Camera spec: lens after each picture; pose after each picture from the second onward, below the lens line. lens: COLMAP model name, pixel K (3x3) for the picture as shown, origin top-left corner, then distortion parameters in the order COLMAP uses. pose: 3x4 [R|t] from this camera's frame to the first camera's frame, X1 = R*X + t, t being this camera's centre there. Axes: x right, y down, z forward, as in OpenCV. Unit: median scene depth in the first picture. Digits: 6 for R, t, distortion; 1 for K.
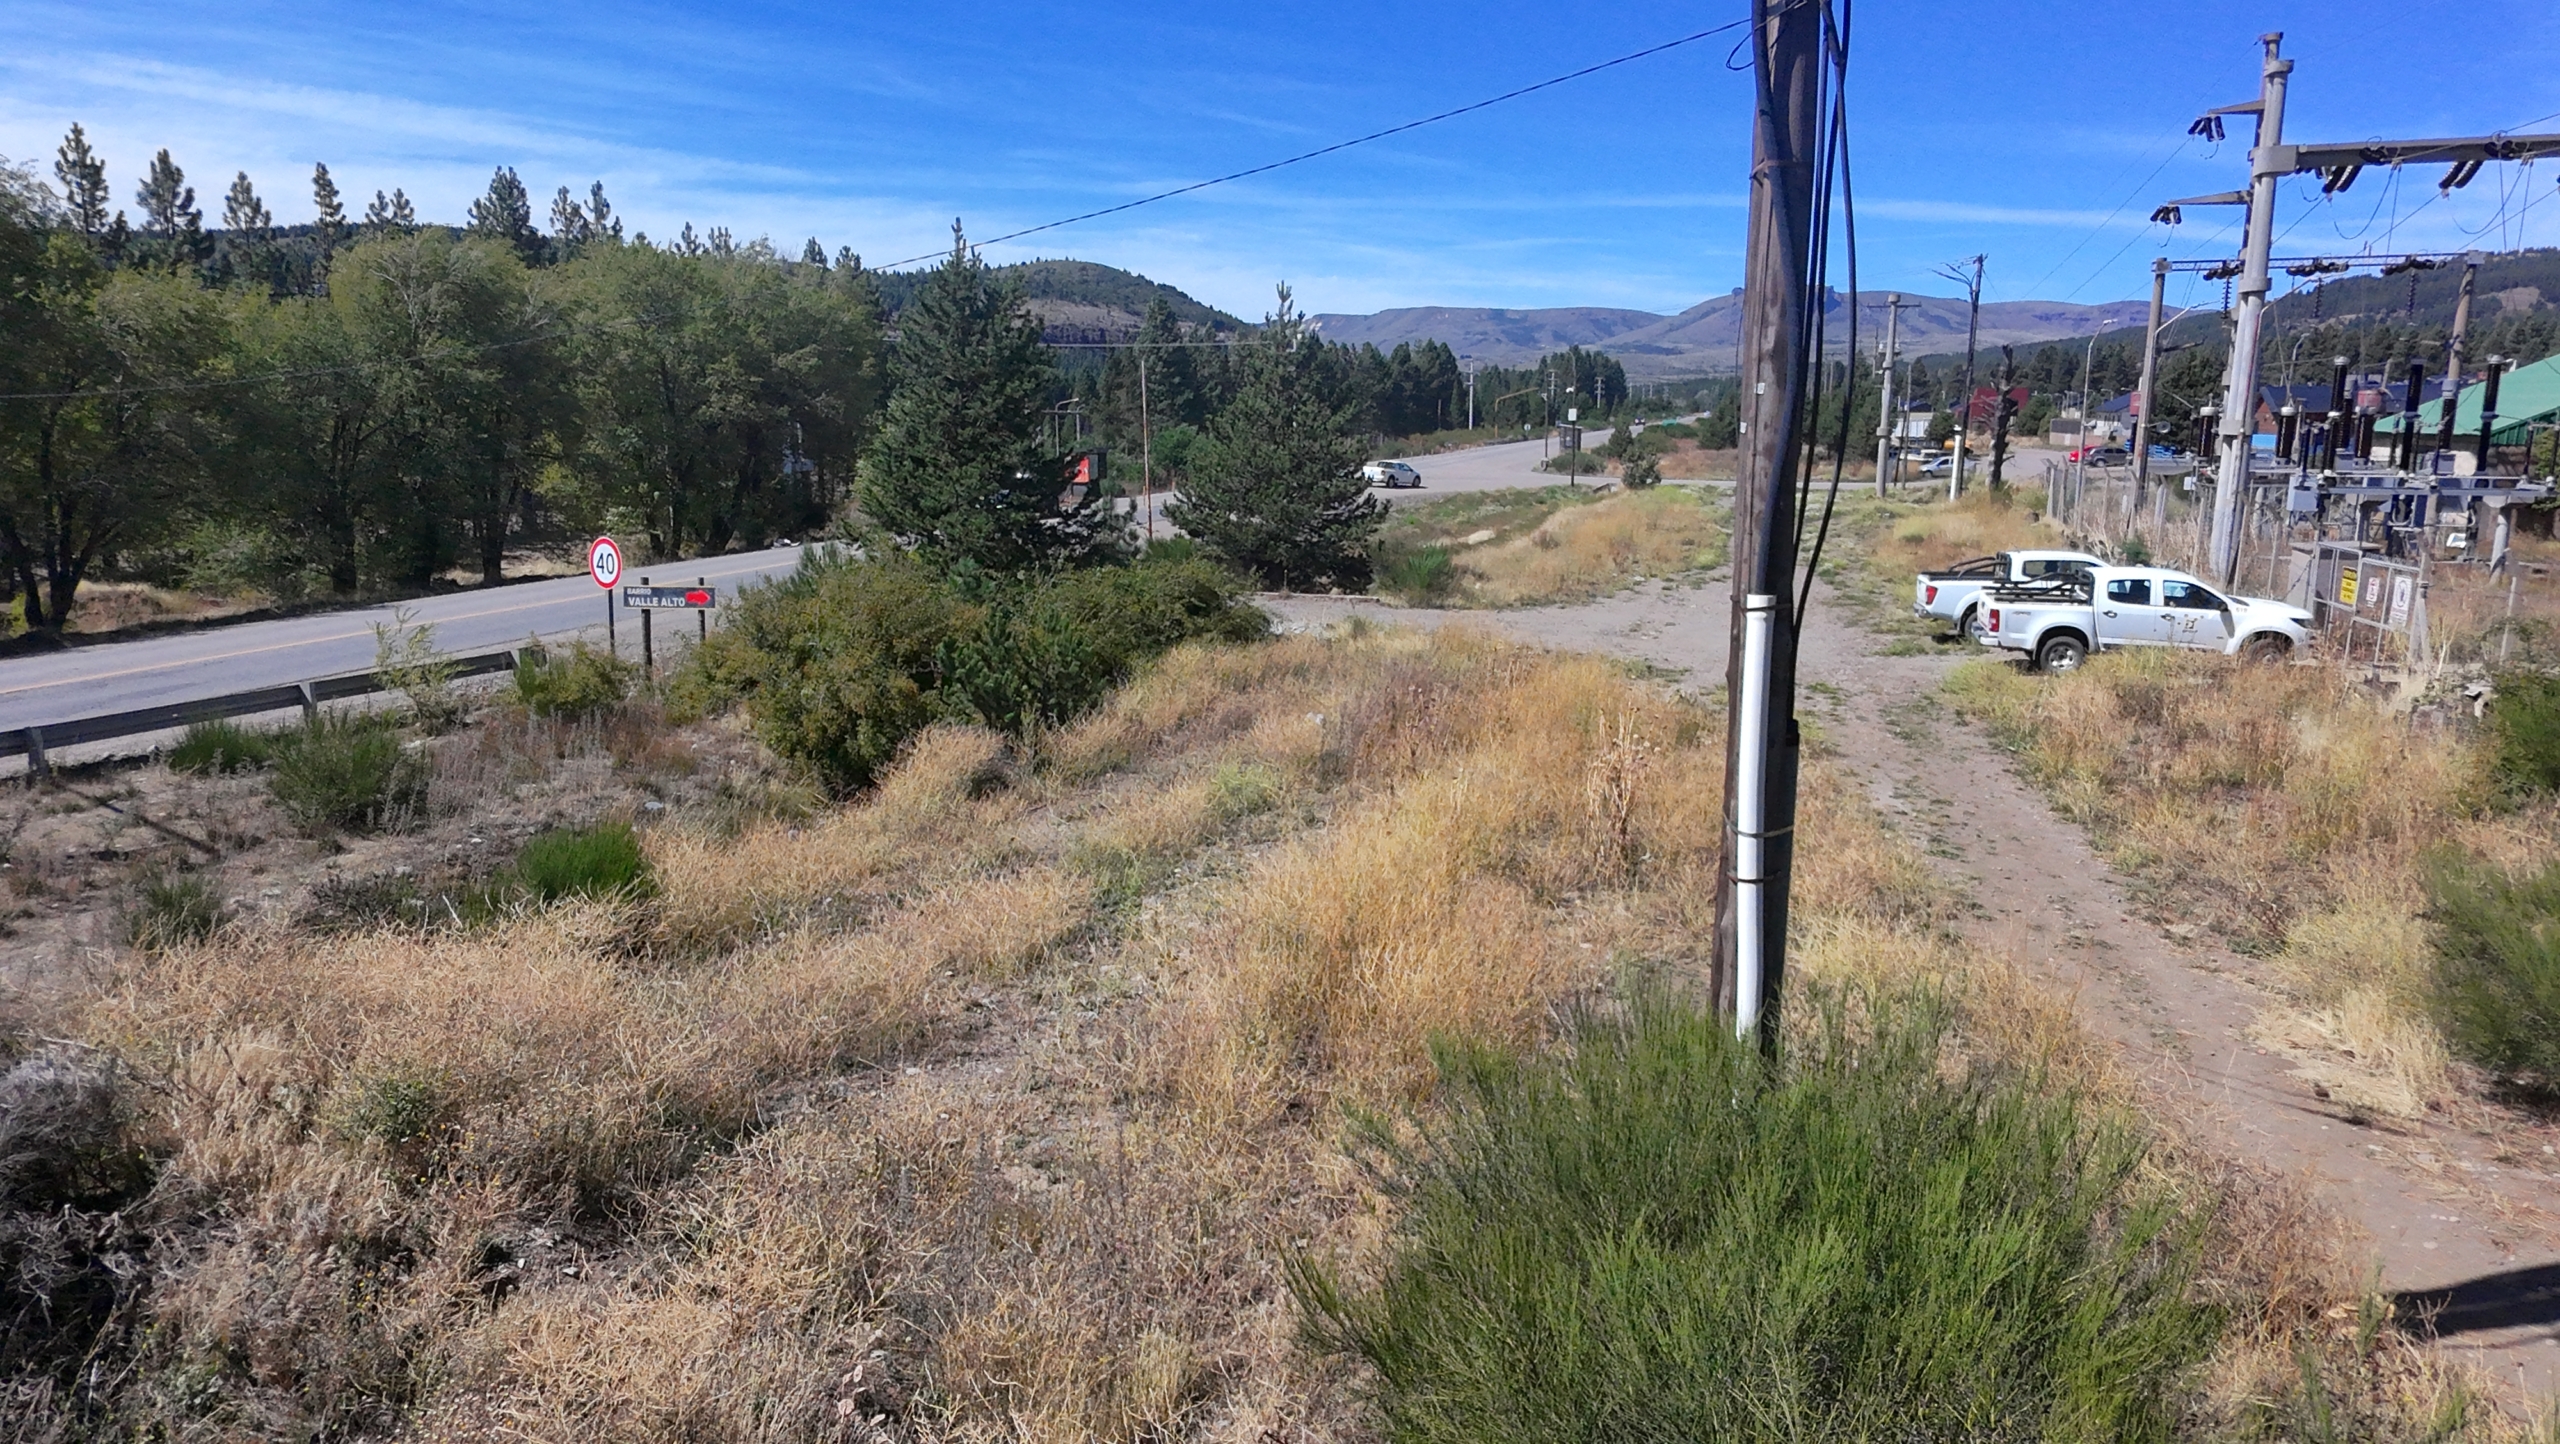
lens RADIAL K [[1634.0, 0, 1282.0], [0, 1634.0, 719.5], [0, 0, 1]] dist [-0.001301, 0.001331]
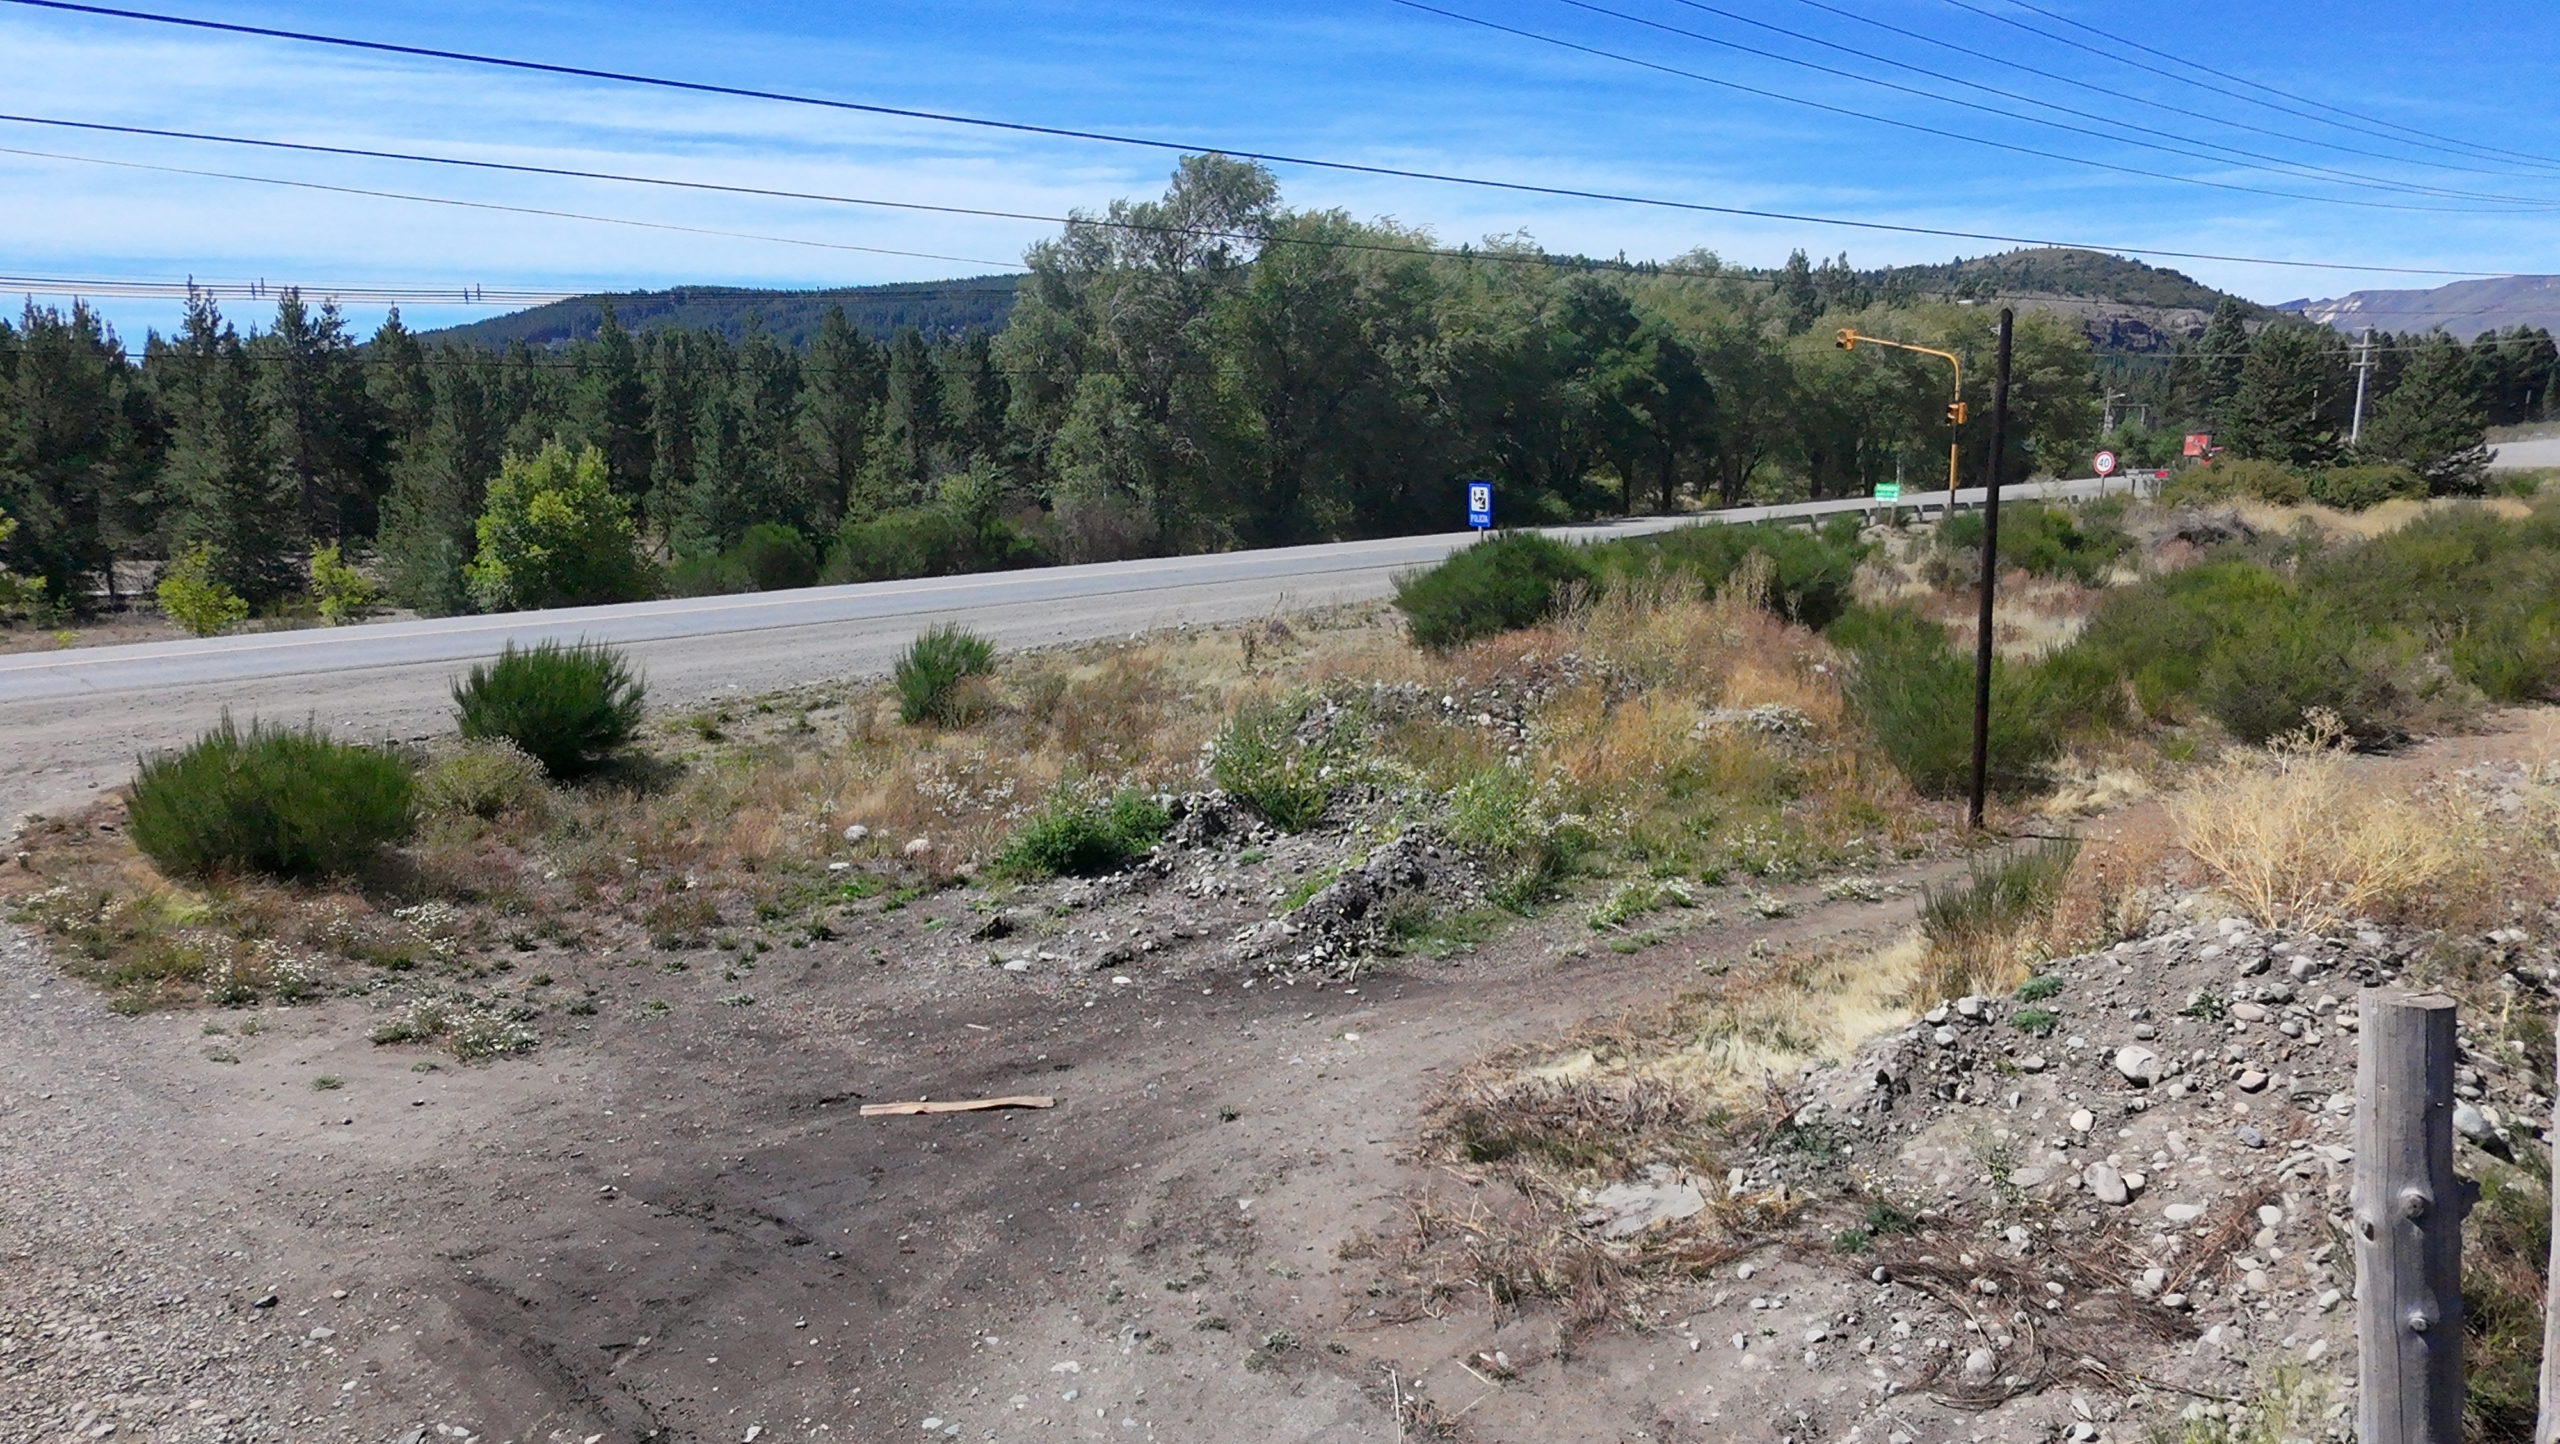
lens RADIAL K [[1634.0, 0, 1288.2], [0, 1634.0, 732.5], [0, 0, 1]] dist [-0.001301, 0.001331]
pose [[0.855762, 0.089134, -0.509634, -0.029872], [-0.085610, 0.995864, 0.030420, 0.053851], [0.510238, 0.017597, 0.859853, -0.274286]]
